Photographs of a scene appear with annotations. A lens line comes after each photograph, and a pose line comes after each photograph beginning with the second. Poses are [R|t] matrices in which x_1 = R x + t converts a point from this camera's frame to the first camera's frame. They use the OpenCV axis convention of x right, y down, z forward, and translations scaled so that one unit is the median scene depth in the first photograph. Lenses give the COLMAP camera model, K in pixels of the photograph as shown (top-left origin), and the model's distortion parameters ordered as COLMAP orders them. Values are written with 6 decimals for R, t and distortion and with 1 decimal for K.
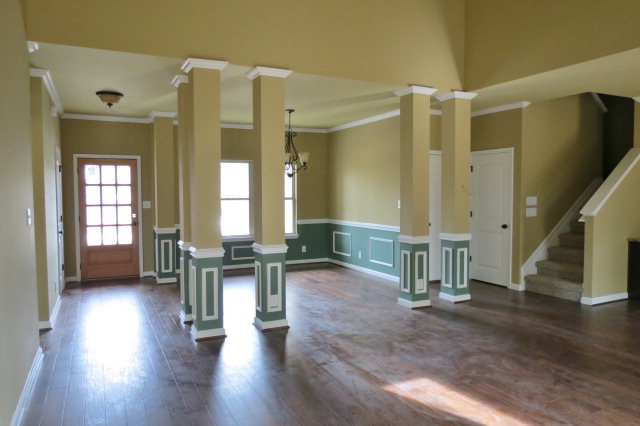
lens RADIAL K [[455.0, 0, 320.8], [0, 455.0, 213.2], [0, 0, 1]] dist [-0.037794, 0.018547]
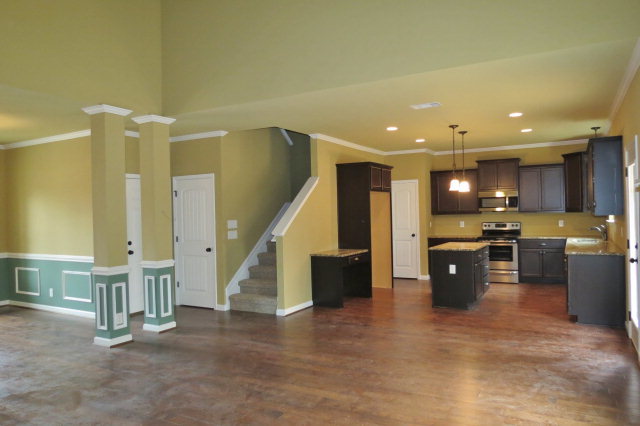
lens RADIAL K [[455.0, 0, 320.1], [0, 455.0, 214.8], [0, 0, 1]] dist [-0.037794, 0.018547]
pose [[0.826619, -0.018869, 0.562445, 0.042712], [0.046230, 0.998337, -0.034451, -0.003186], [-0.560859, 0.054480, 0.826117, 0.003670]]
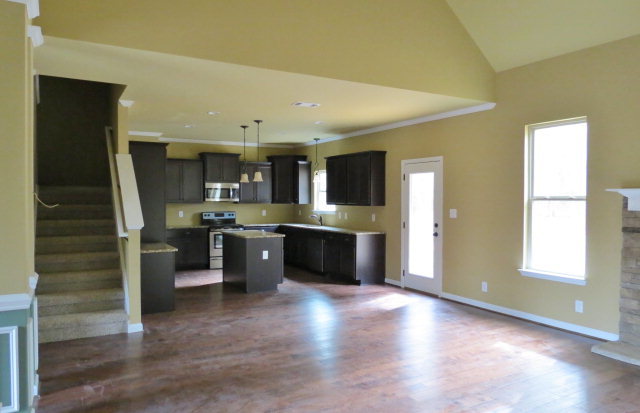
lens RADIAL K [[466.0, 0, 322.1], [0, 466.0, 207.7], [0, 0, 1]] dist [-0.032024, 0.000662]
pose [[-0.056147, -0.016363, 0.998288, -0.290780], [0.043832, 0.998861, 0.018838, -0.033354], [-0.997460, 0.044814, -0.055366, 0.652254]]
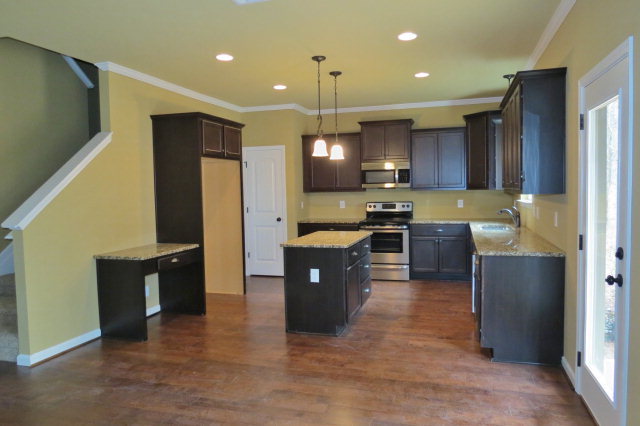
lens RADIAL K [[455.0, 0, 319.0], [0, 455.0, 211.7], [0, 0, 1]] dist [-0.037794, 0.018547]
pose [[0.687933, -0.048834, 0.724130, 0.407446], [0.050259, 0.998544, 0.019594, -0.009756], [-0.724032, 0.022915, 0.689385, 0.230940]]
